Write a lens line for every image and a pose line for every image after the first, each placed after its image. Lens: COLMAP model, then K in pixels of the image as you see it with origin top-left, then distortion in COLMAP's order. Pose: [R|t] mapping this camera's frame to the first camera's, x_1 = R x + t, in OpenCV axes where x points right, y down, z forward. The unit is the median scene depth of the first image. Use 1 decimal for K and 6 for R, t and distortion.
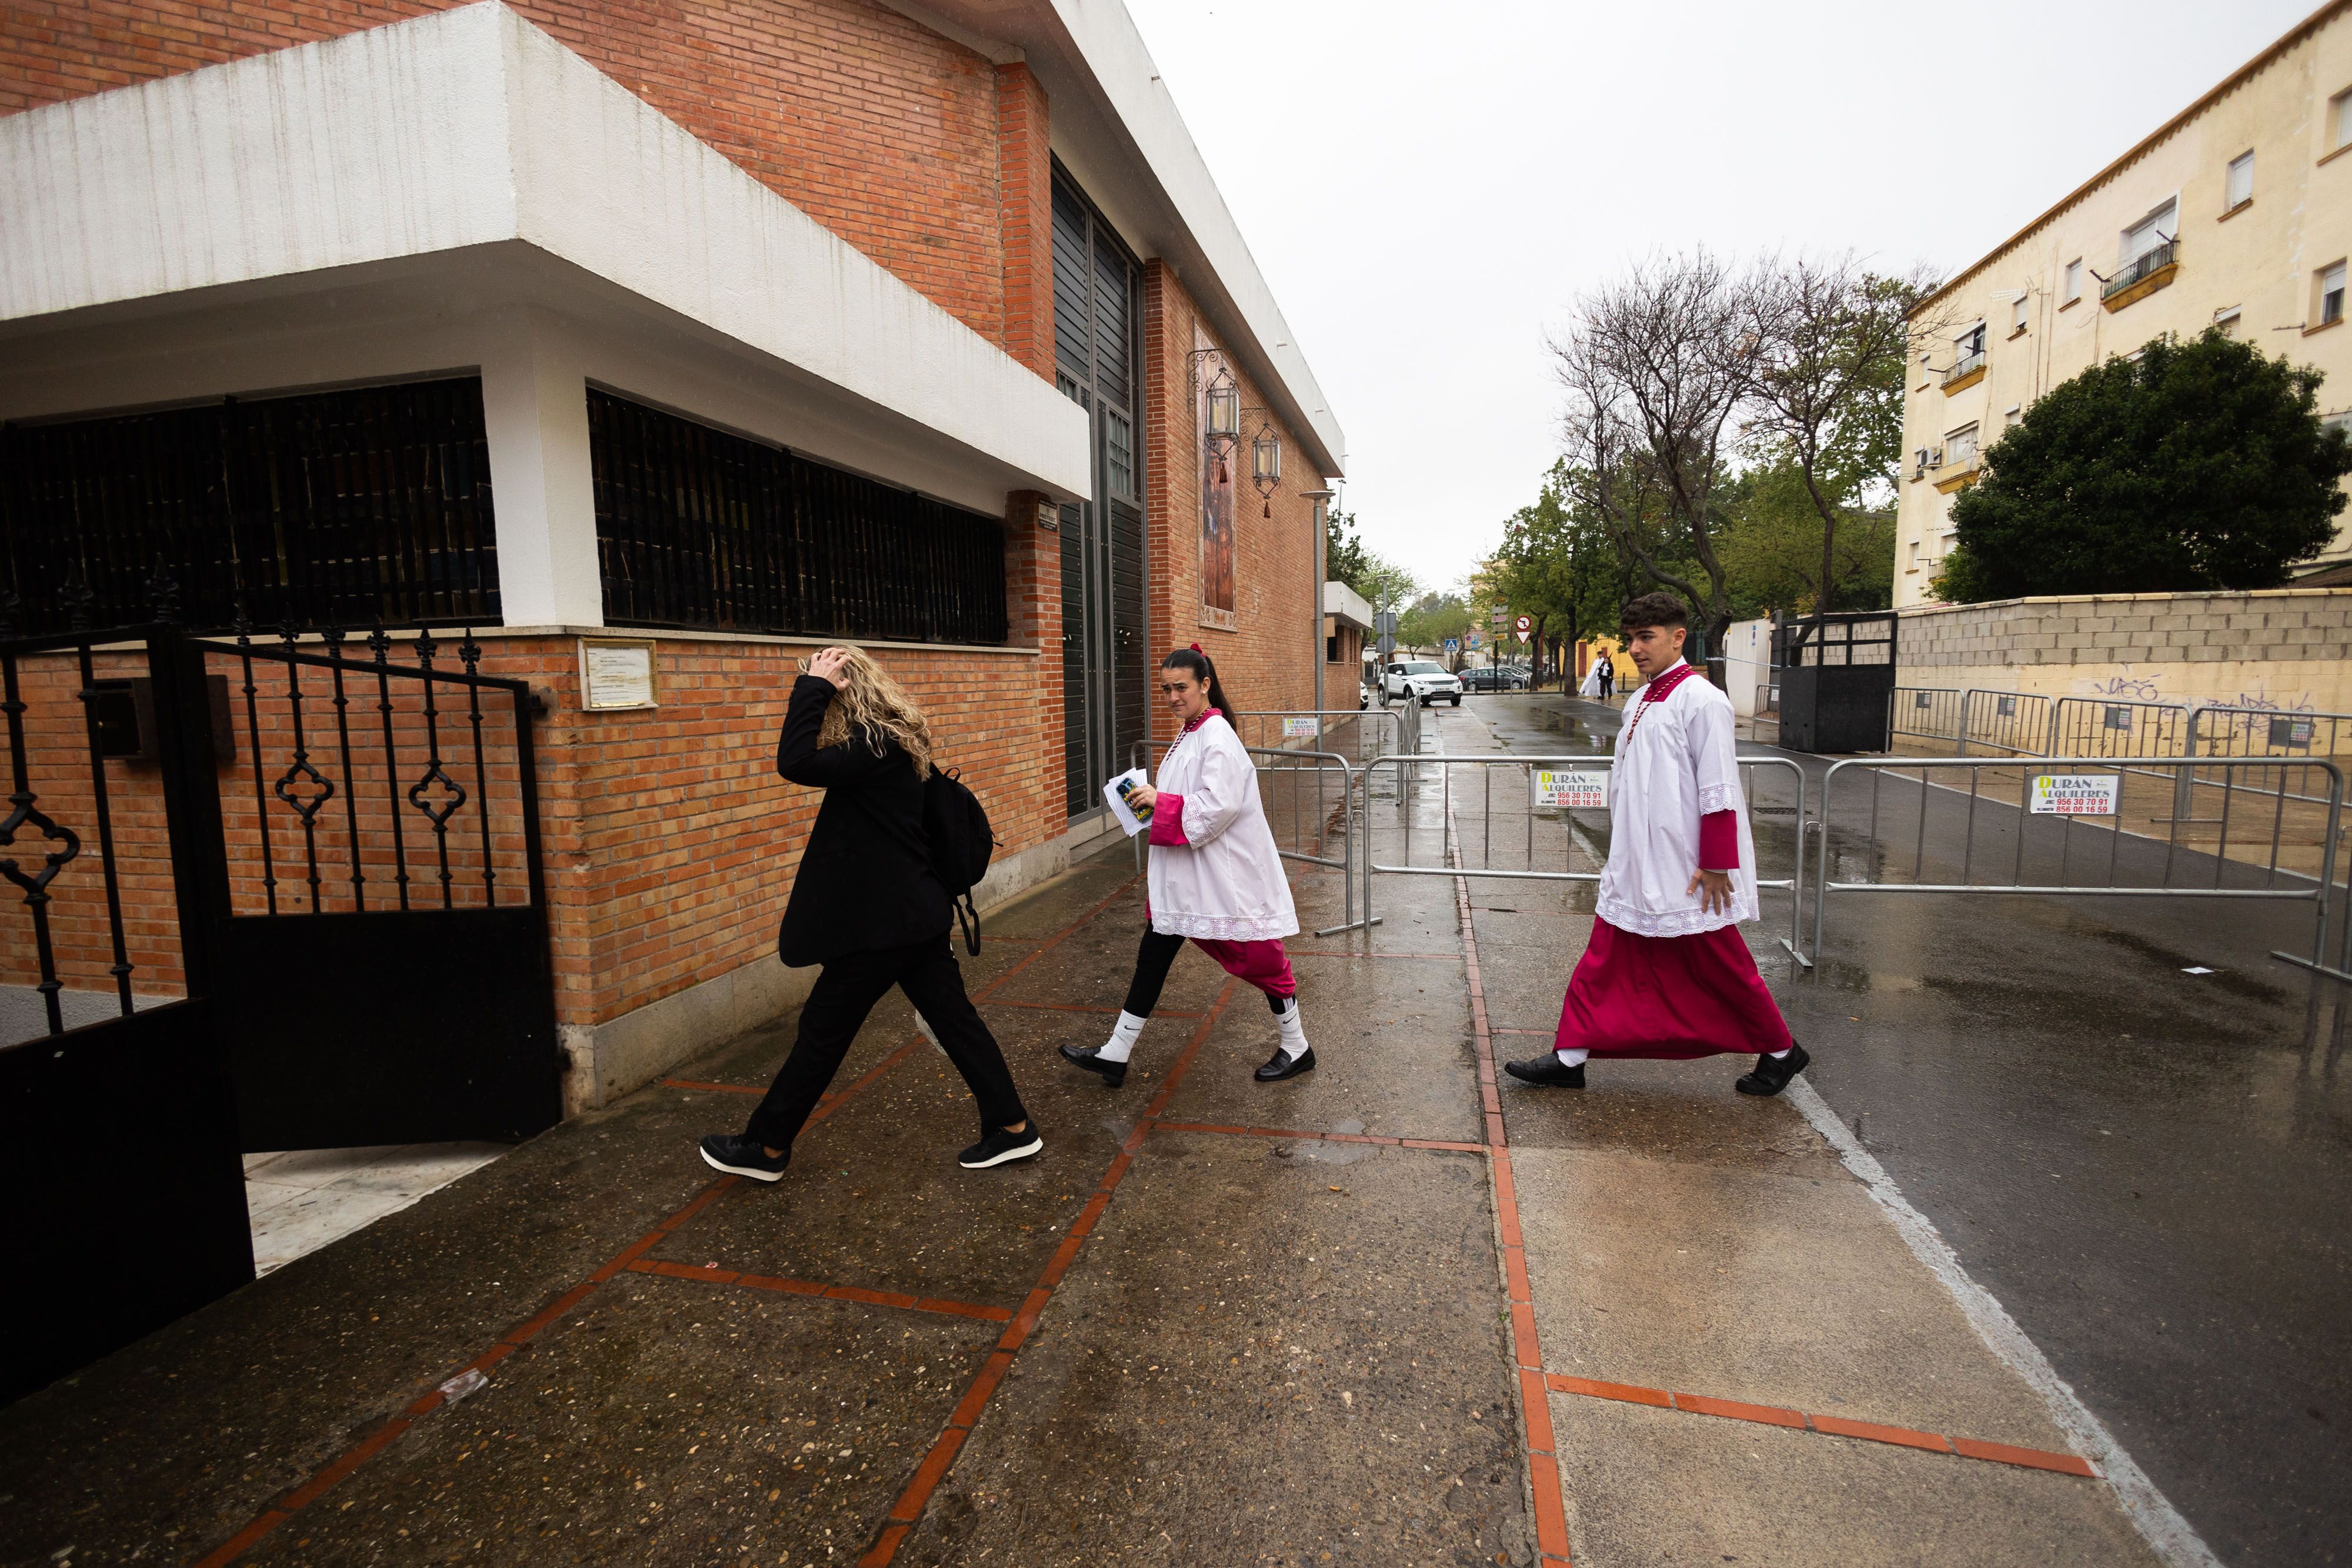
lens RADIAL K [[1047.3, 0, 1190.0], [0, 1047.3, 787.4], [0, 0, 1]] dist [0.009571, -0.004465]
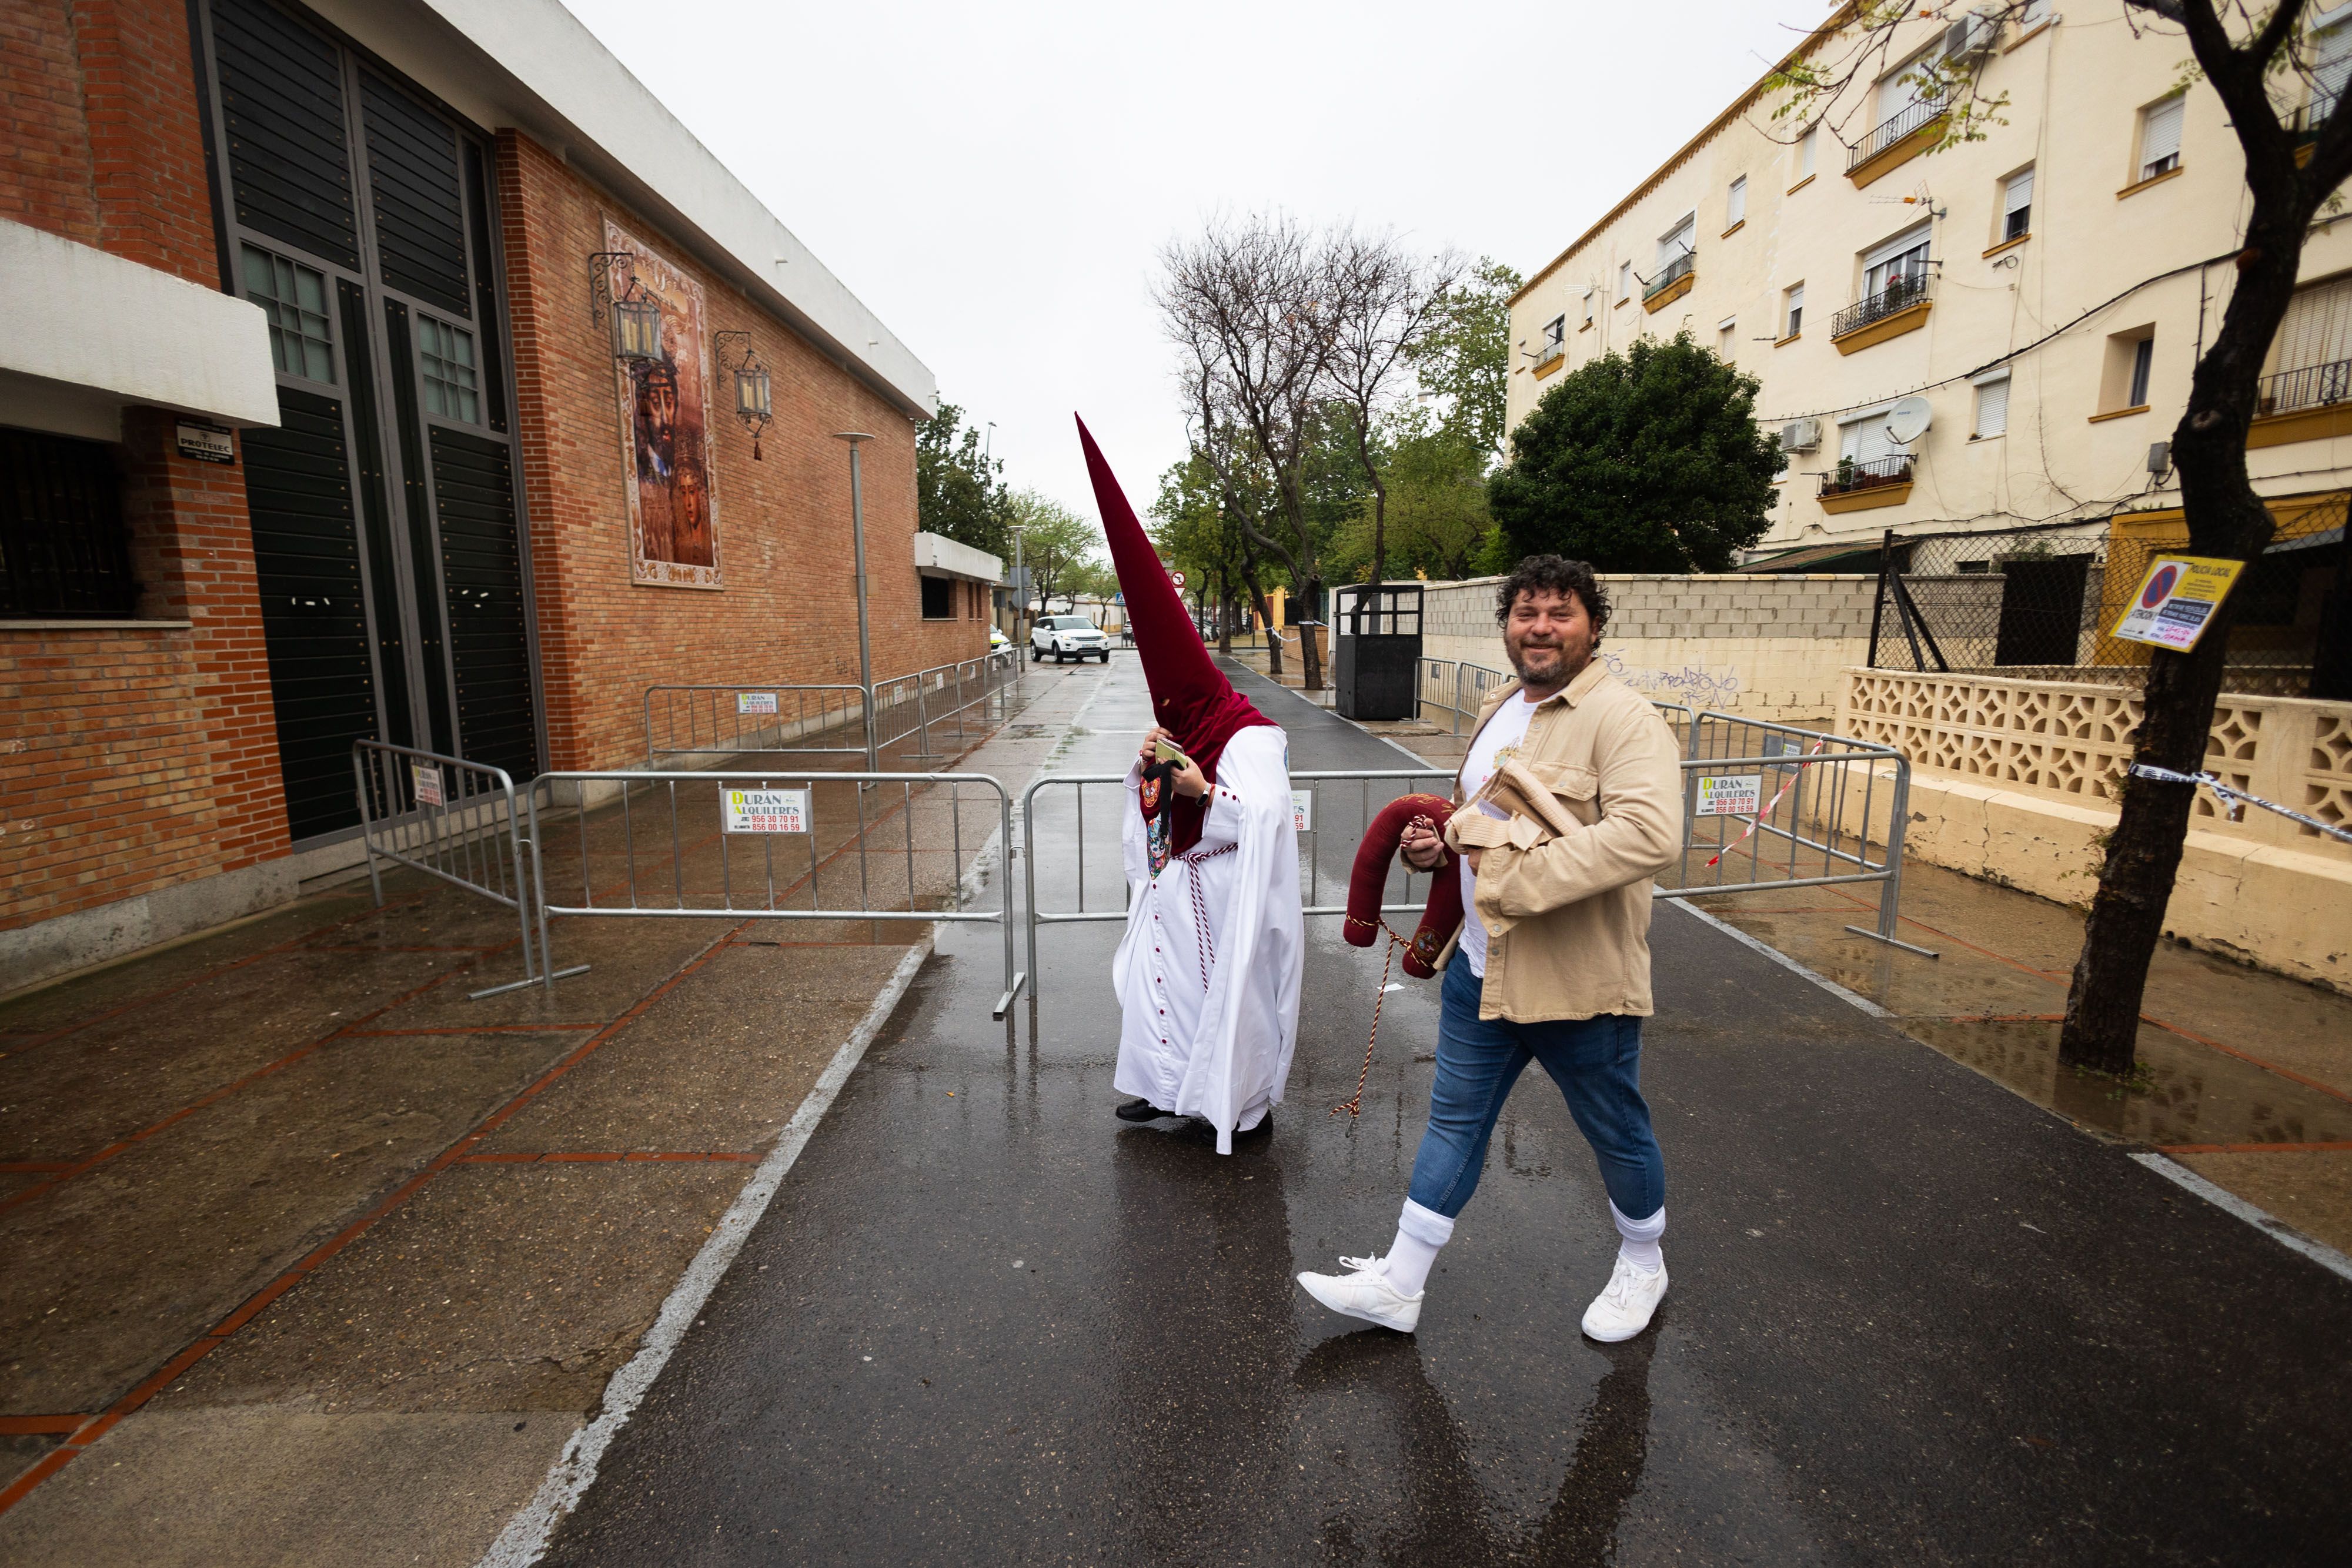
lens RADIAL K [[1047.3, 0, 1190.0], [0, 1047.3, 787.4], [0, 0, 1]] dist [0.009571, -0.004465]
pose [[0.967984, -0.023808, 0.249880, 0.181742], [0.011275, 0.998611, 0.051470, -0.021535], [-0.250758, -0.047005, 0.966908, 0.039023]]
